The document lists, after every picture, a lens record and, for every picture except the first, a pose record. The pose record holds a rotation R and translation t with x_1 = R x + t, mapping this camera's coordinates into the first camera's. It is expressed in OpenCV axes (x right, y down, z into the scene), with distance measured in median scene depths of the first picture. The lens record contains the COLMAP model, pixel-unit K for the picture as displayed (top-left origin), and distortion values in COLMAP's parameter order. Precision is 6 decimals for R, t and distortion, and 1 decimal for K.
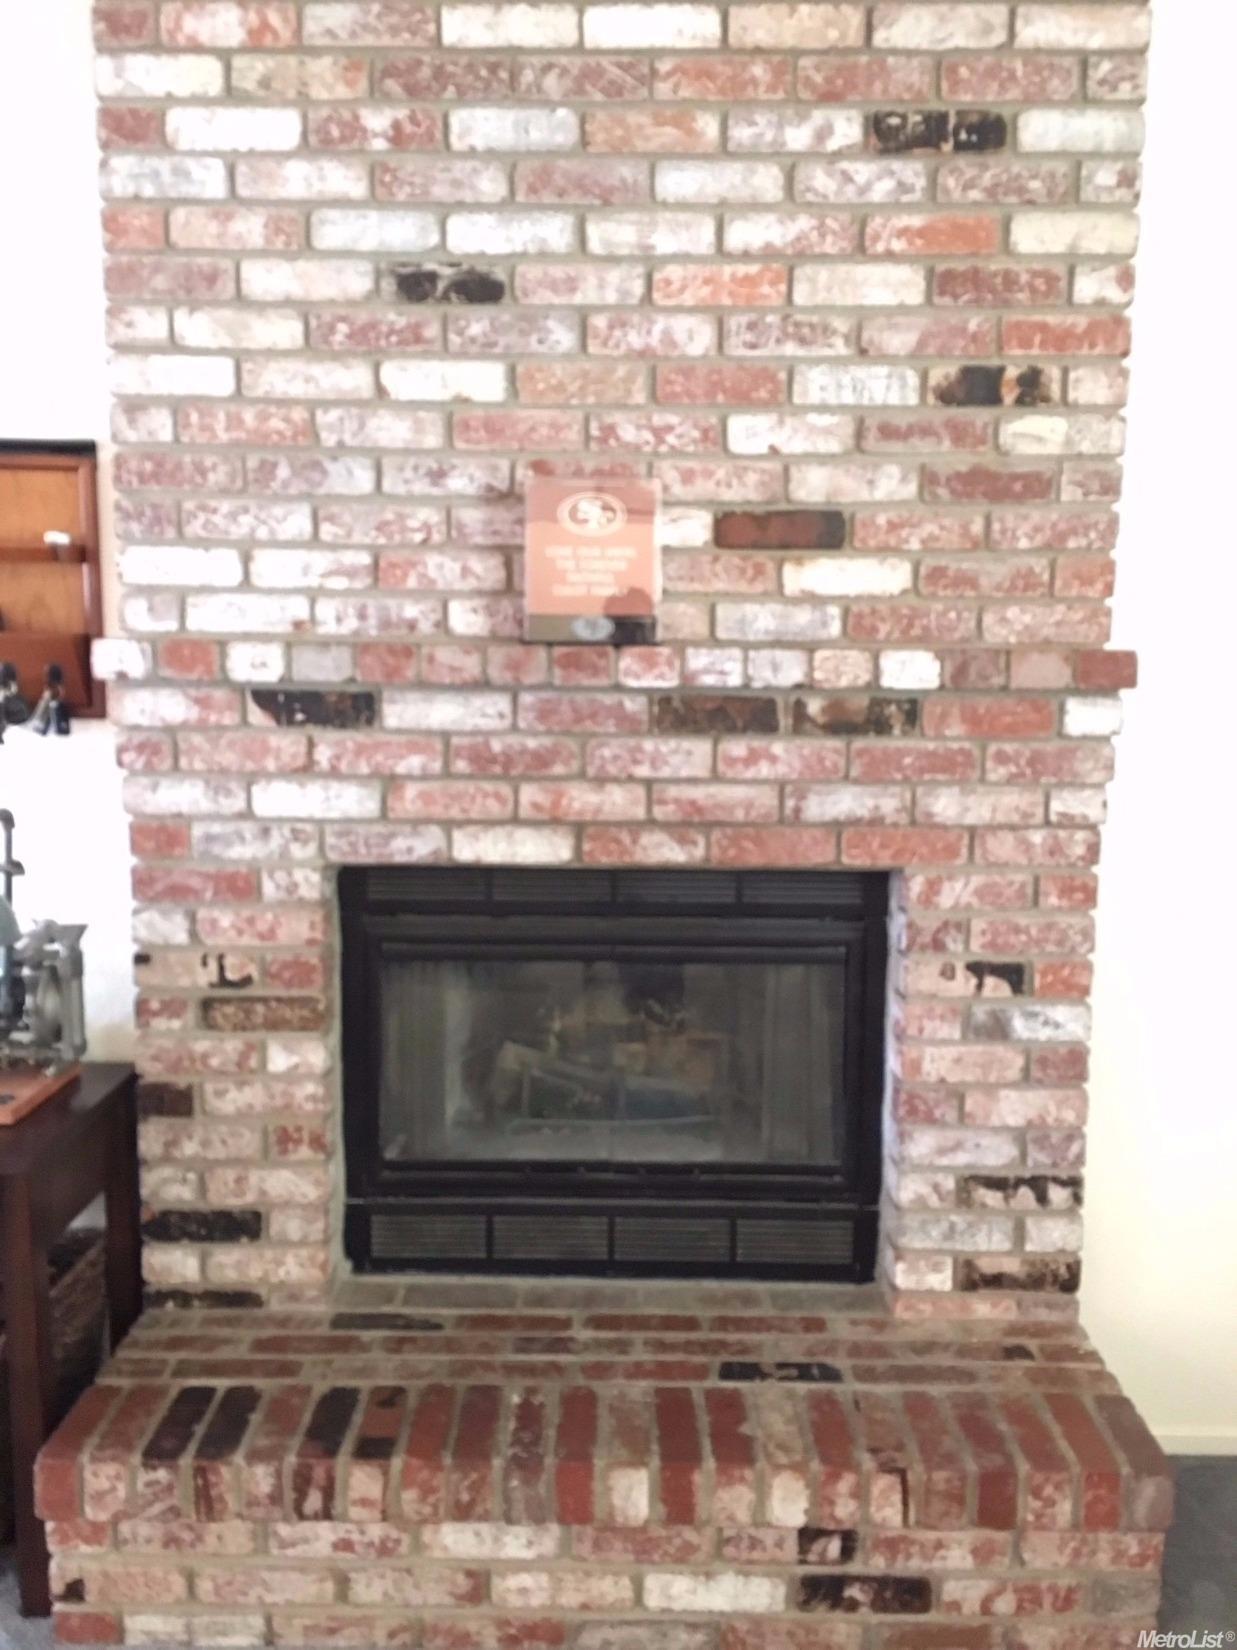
lens RADIAL K [[1407.5, 0, 606.6], [0, 1407.5, 826.7], [0, 0, 1]] dist [0.095348, -0.122616]
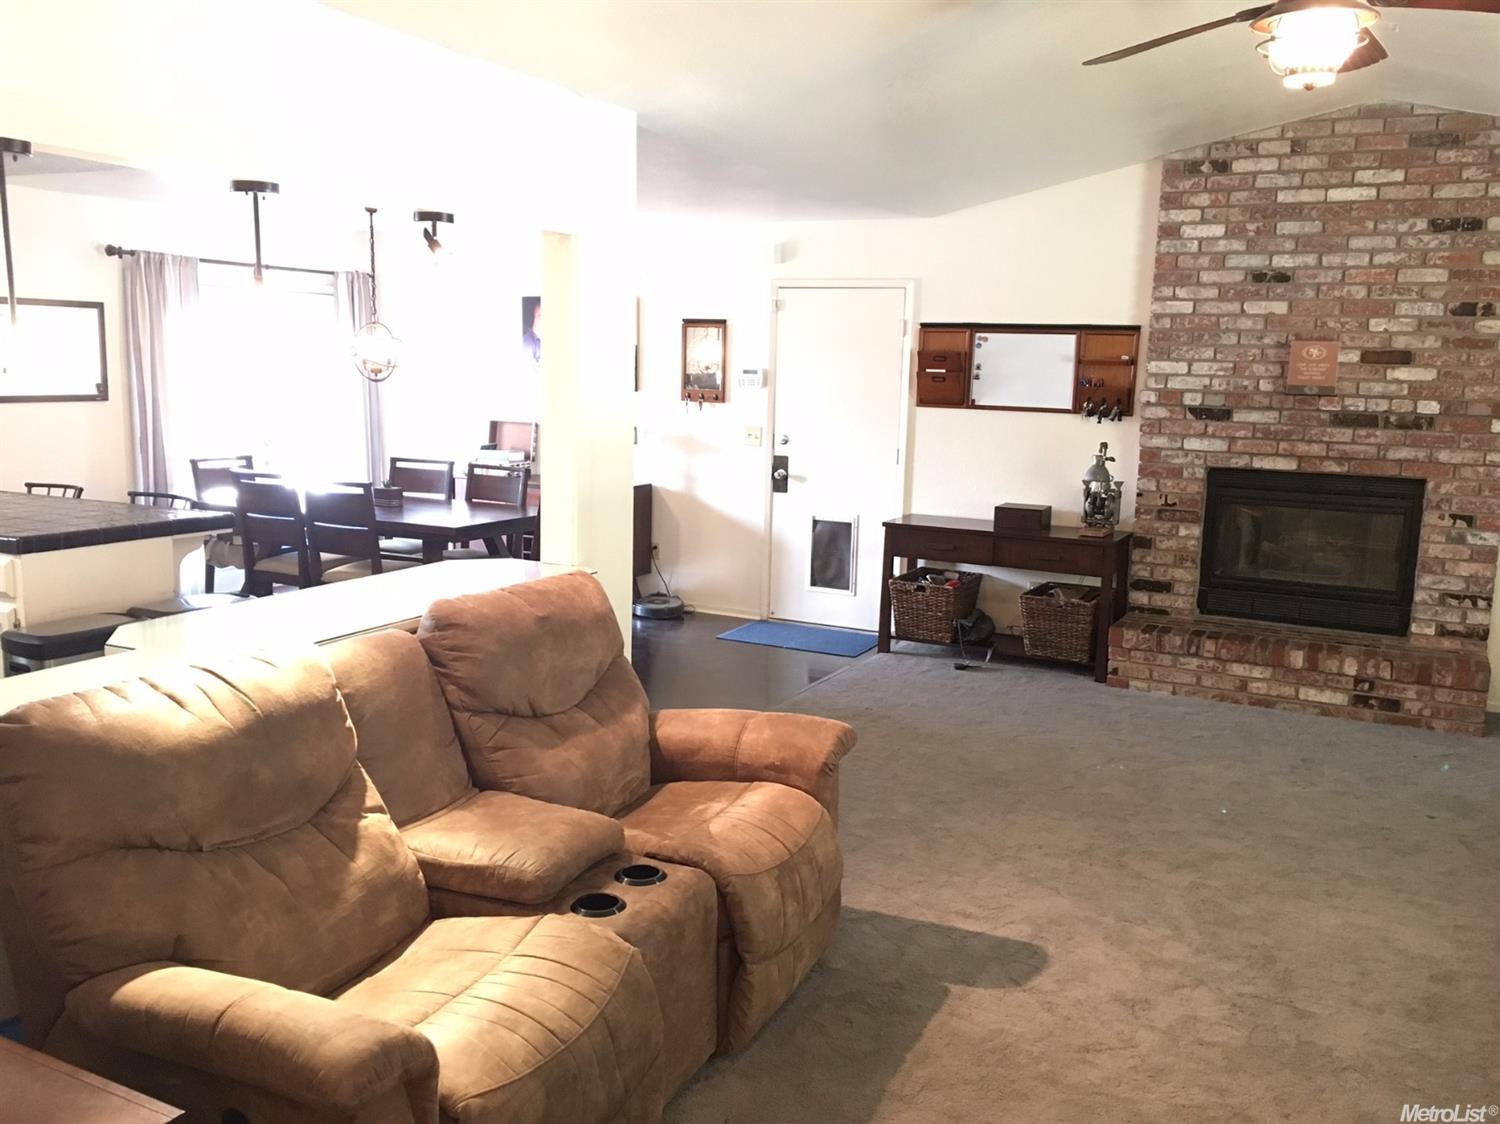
lens RADIAL K [[1279.6, 0, 748.3], [0, 1279.6, 563.6], [0, 0, 1]] dist [0.095348, -0.122616]
pose [[0.899119, 0.085522, -0.429268, 0.128853], [-0.076584, 0.996335, 0.038089, 0.211175], [0.430952, -0.001371, 0.902374, -1.985197]]
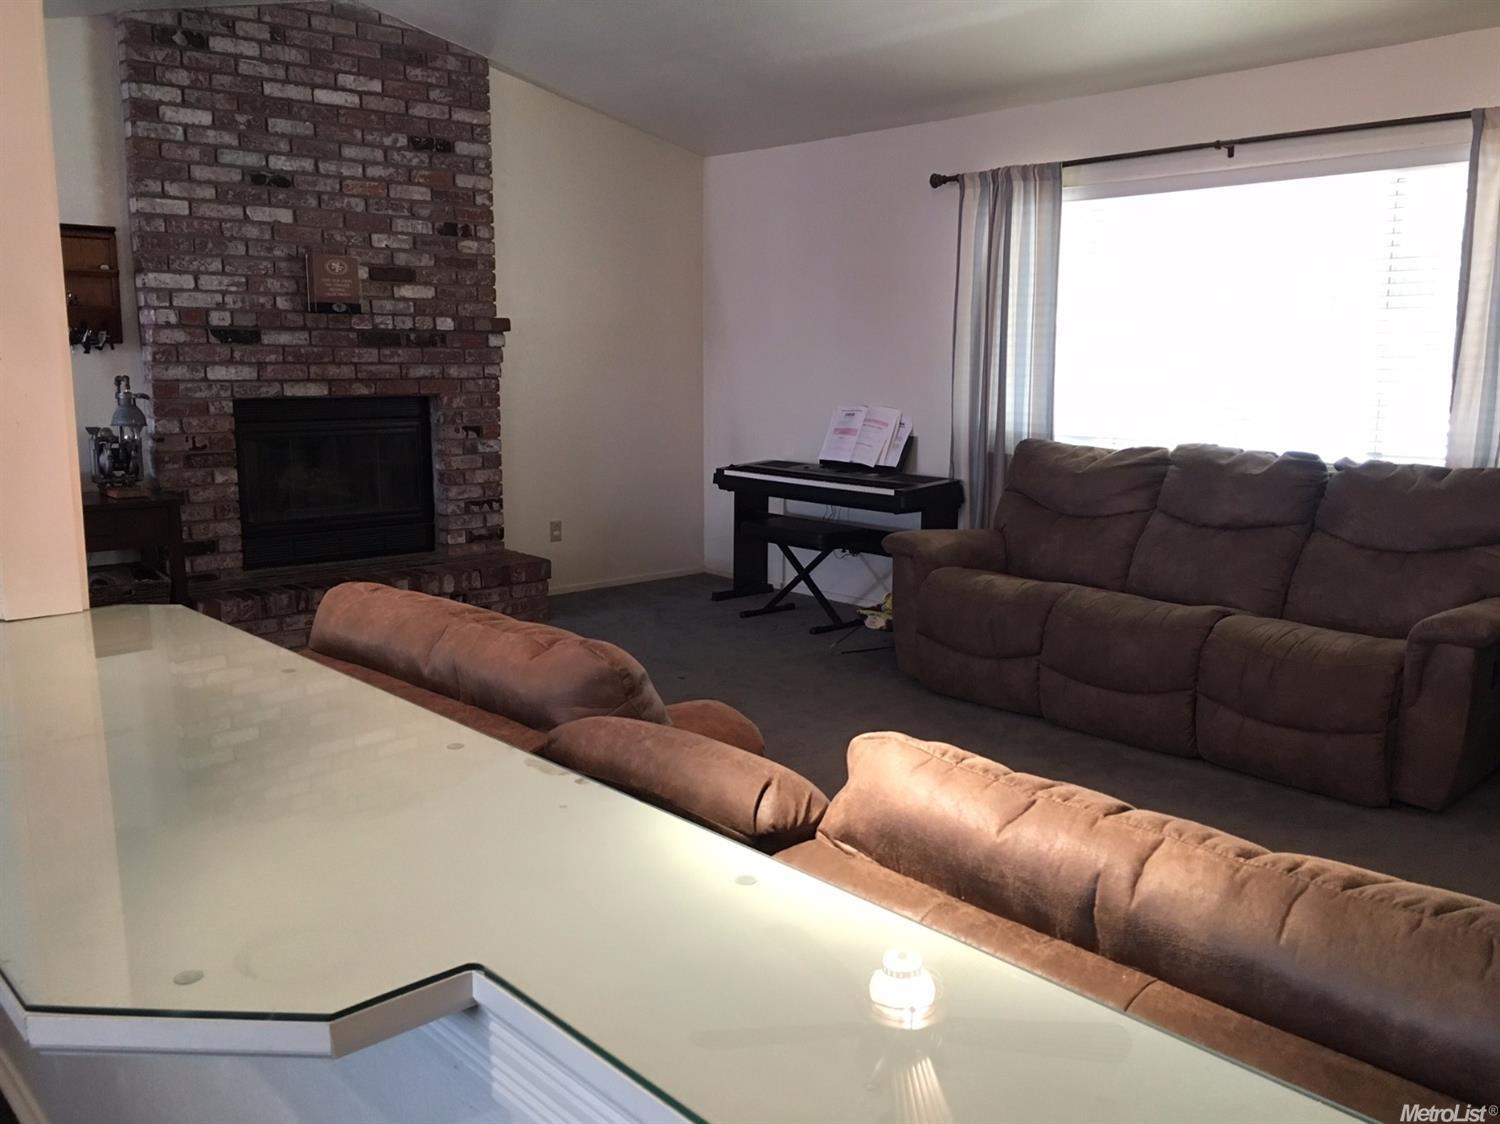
lens RADIAL K [[1279.6, 0, 765.5], [0, 1279.6, 562.9], [0, 0, 1]] dist [0.095348, -0.122616]
pose [[0.741246, -0.117873, 0.660802, -1.127923], [0.089326, 0.993027, 0.076935, 0.238802], [-0.665263, 0.001999, 0.746607, -1.473875]]
